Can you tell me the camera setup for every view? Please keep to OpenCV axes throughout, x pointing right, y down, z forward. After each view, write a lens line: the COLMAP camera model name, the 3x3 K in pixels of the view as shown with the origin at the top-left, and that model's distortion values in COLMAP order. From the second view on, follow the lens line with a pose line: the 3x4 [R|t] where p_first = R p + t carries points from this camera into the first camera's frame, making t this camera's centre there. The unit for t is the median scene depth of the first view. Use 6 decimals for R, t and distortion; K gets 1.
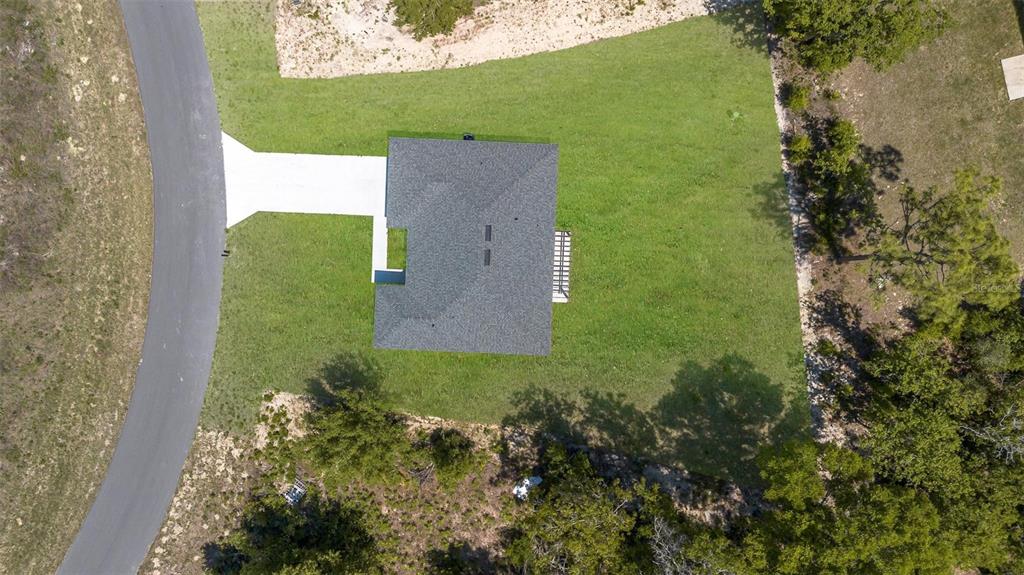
lens RADIAL K [[725.4, 0, 512.0], [0, 725.4, 287.5], [0, 0, 1]] dist [0.082954, -0.090476]
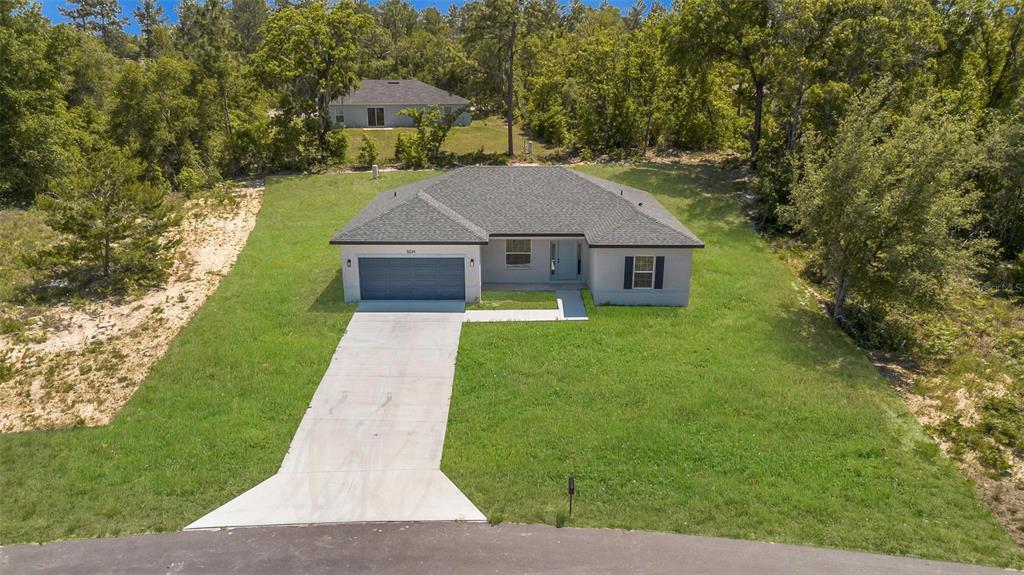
lens RADIAL K [[725.4, 0, 512.0], [0, 725.4, 287.5], [0, 0, 1]] dist [0.082954, -0.090476]
pose [[-0.044190, -0.269282, 0.962047, -0.694048], [0.998878, -0.028321, 0.037955, -0.082140], [0.017025, 0.962645, 0.270231, 0.836055]]
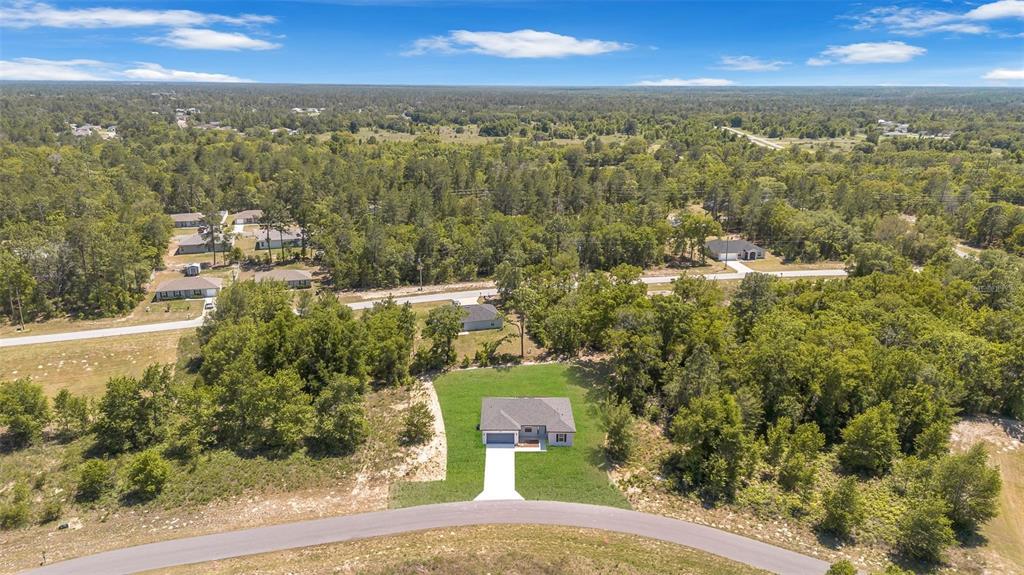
lens RADIAL K [[725.4, 0, 512.0], [0, 725.4, 287.5], [0, 0, 1]] dist [0.082954, -0.090476]
pose [[-0.049449, -0.250680, 0.966806, -2.081126], [0.998693, -0.024917, 0.044620, -0.186959], [0.012905, 0.967749, 0.251585, 0.026605]]
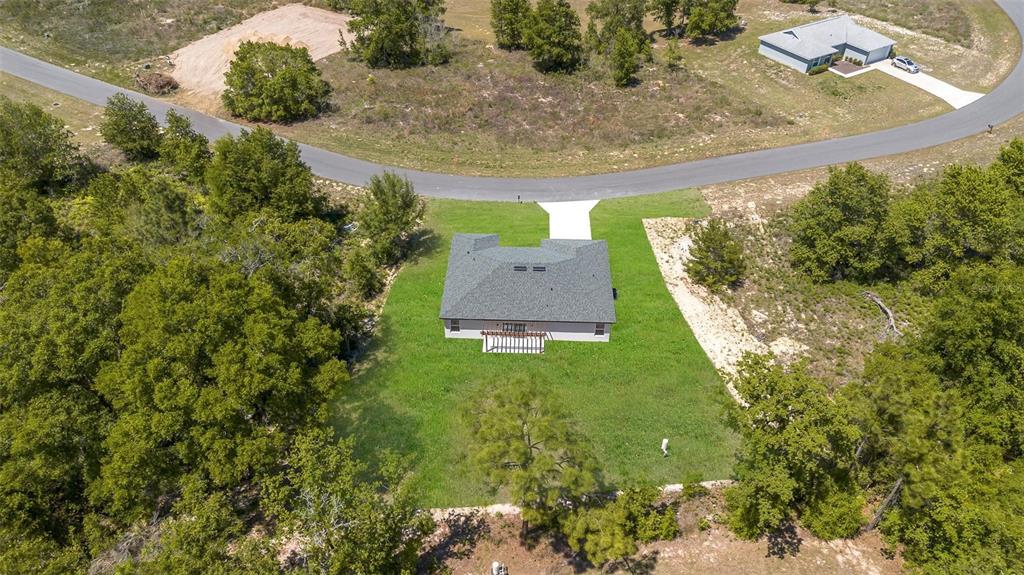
lens RADIAL K [[725.4, 0, 512.0], [0, 725.4, 287.5], [0, 0, 1]] dist [0.082954, -0.090476]
pose [[0.008481, 0.651060, -0.758979, 0.876341], [-0.999777, -0.009140, -0.019013, -0.003537], [-0.019316, 0.758972, 0.650837, 0.172306]]
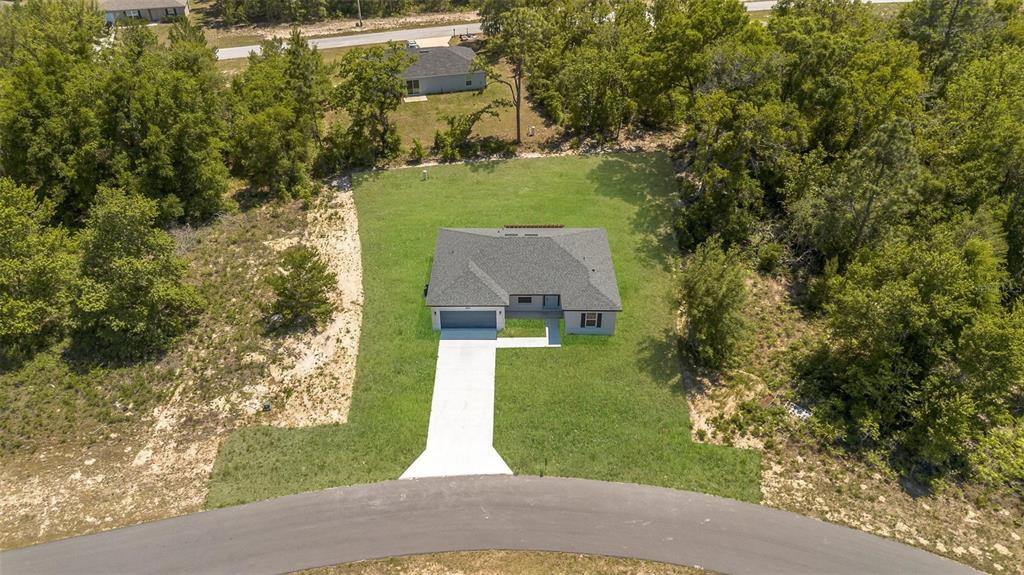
lens RADIAL K [[725.4, 0, 512.0], [0, 725.4, 287.5], [0, 0, 1]] dist [0.082954, -0.090476]
pose [[-0.039987, -0.542173, 0.839315, -1.004564], [0.999006, -0.038253, 0.022885, -0.096445], [0.019698, 0.839396, 0.543164, 0.375113]]
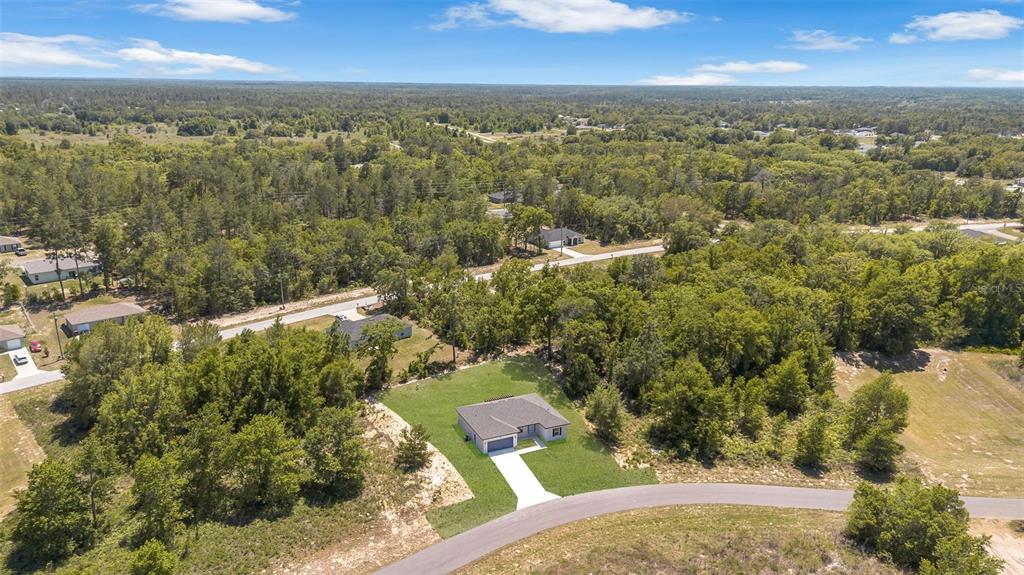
lens RADIAL K [[725.4, 0, 512.0], [0, 725.4, 287.5], [0, 0, 1]] dist [0.082954, -0.090476]
pose [[-0.458168, -0.226199, 0.859602, -1.841509], [0.888731, -0.133363, 0.438601, -0.954122], [0.015429, 0.964909, 0.262133, 0.008921]]
